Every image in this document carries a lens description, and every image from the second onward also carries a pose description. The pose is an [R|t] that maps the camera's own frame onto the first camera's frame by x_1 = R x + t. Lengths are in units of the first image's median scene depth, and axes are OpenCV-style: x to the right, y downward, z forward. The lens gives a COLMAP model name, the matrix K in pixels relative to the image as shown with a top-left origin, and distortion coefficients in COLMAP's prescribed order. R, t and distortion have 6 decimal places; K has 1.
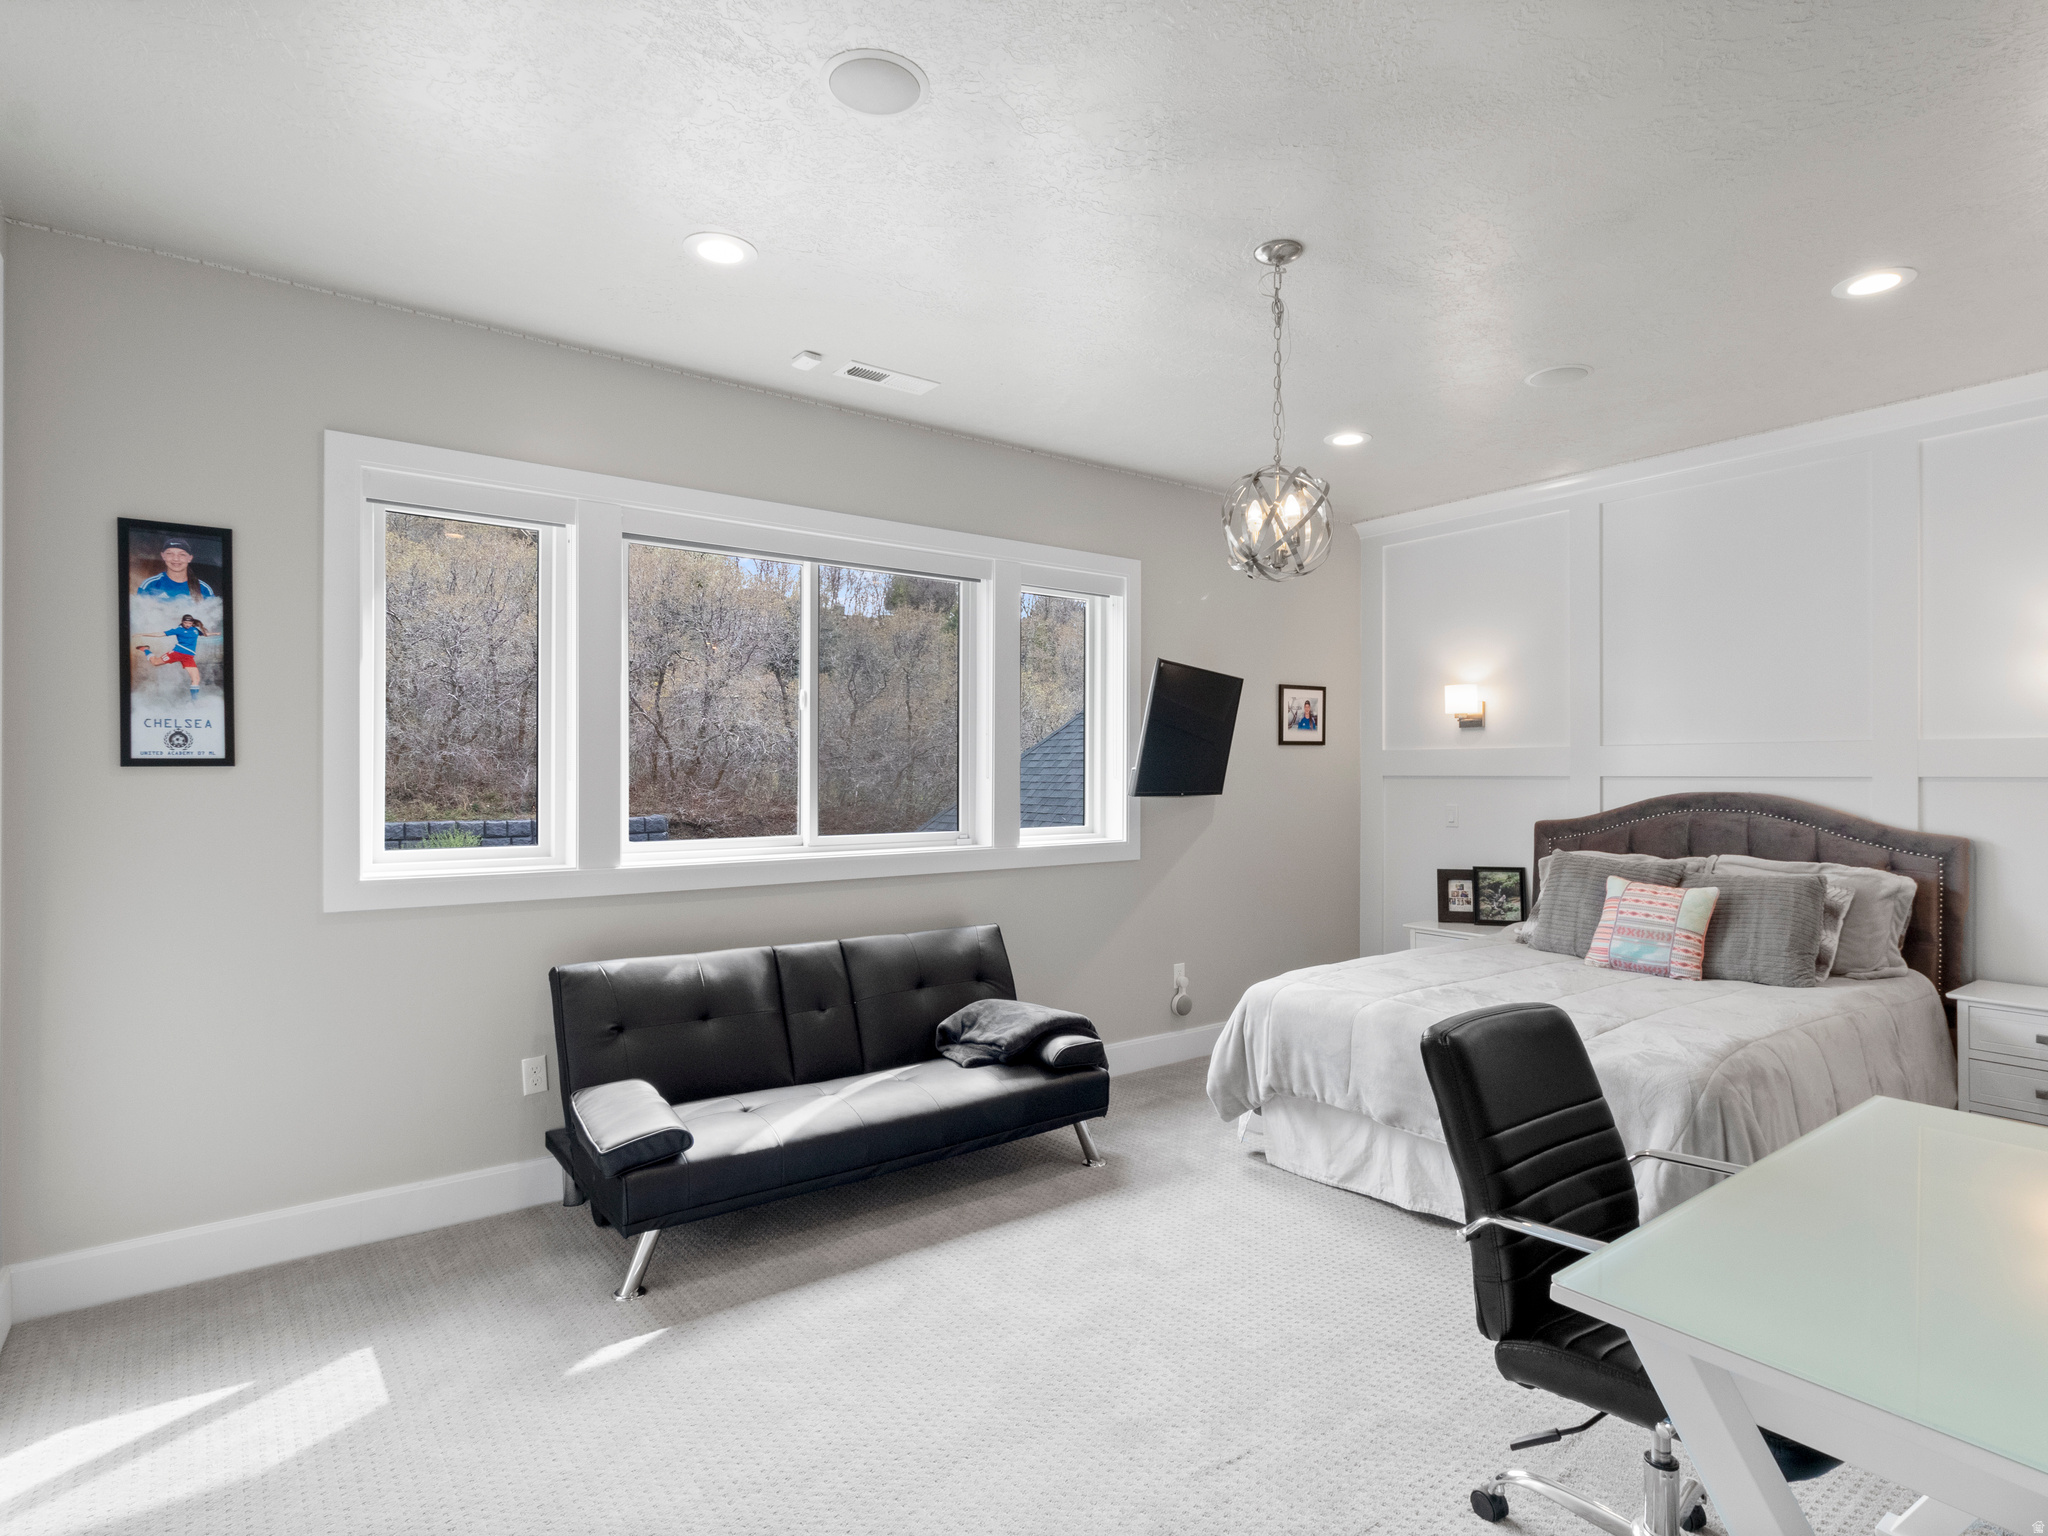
lens RADIAL K [[1079.2, 0, 1024.0], [0, 1079.2, 768.0], [0, 0, 1]] dist [-0.000163, -0.000311]
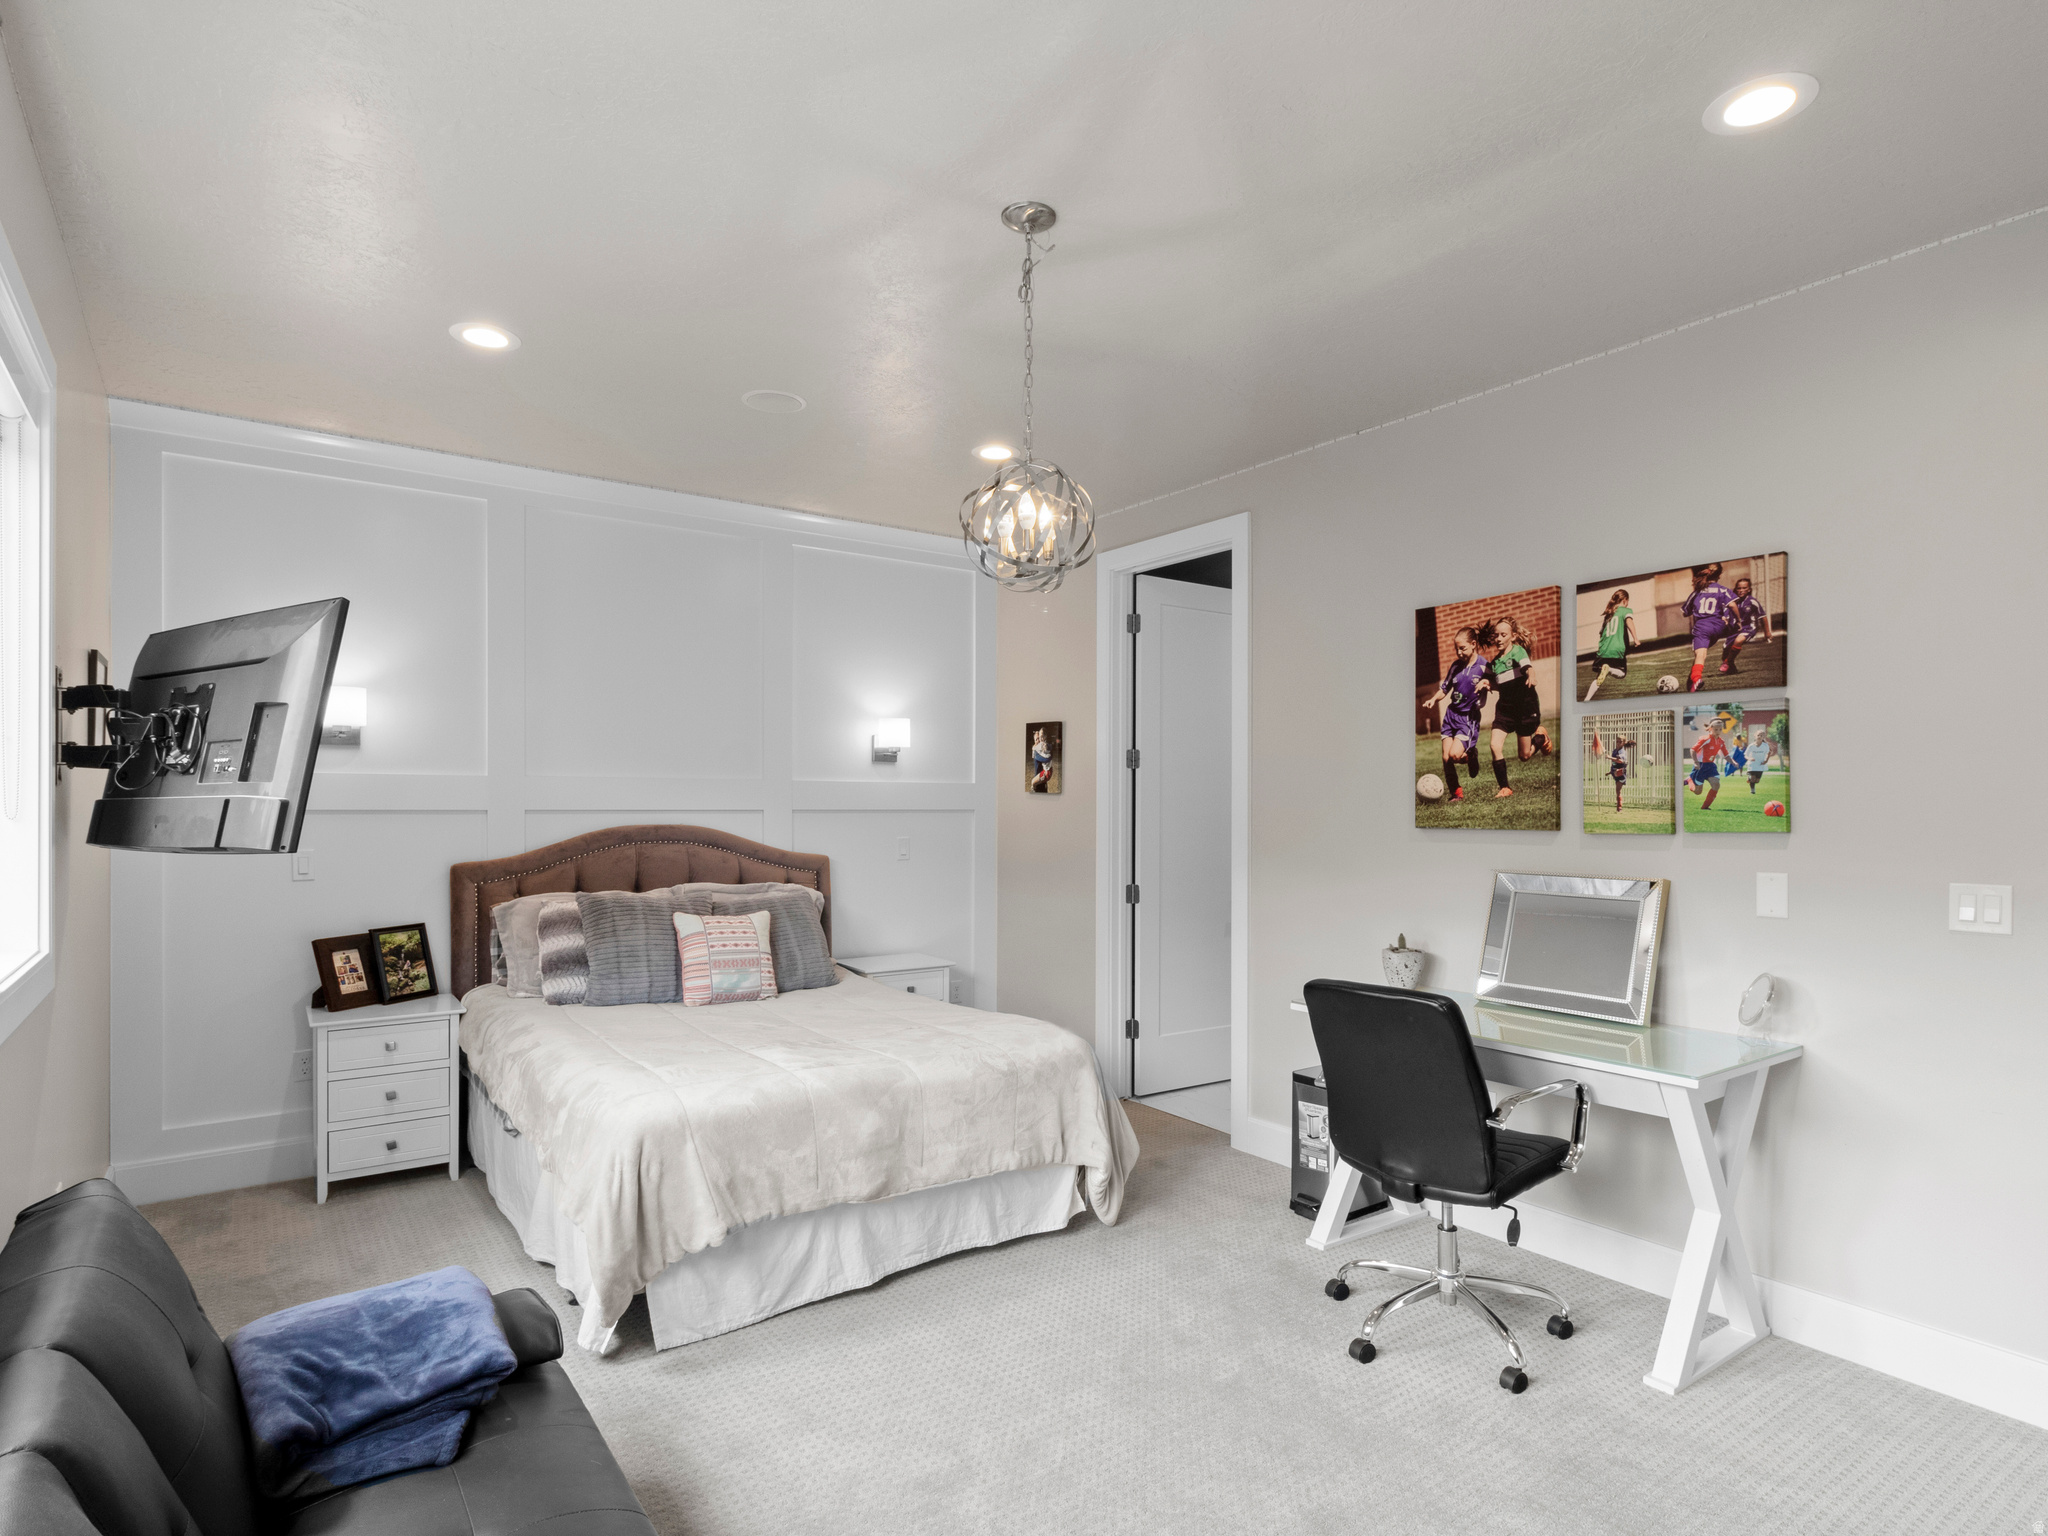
lens RADIAL K [[1129.2, 0, 1026.8], [0, 1129.2, 806.0], [0, 0, 1]] dist [0.028839, 0.000065]
pose [[0.026692, -0.000589, 0.999644, -0.427646], [-0.007878, 0.999969, 0.000800, 0.000530], [-0.999613, -0.007897, 0.026687, 0.599891]]
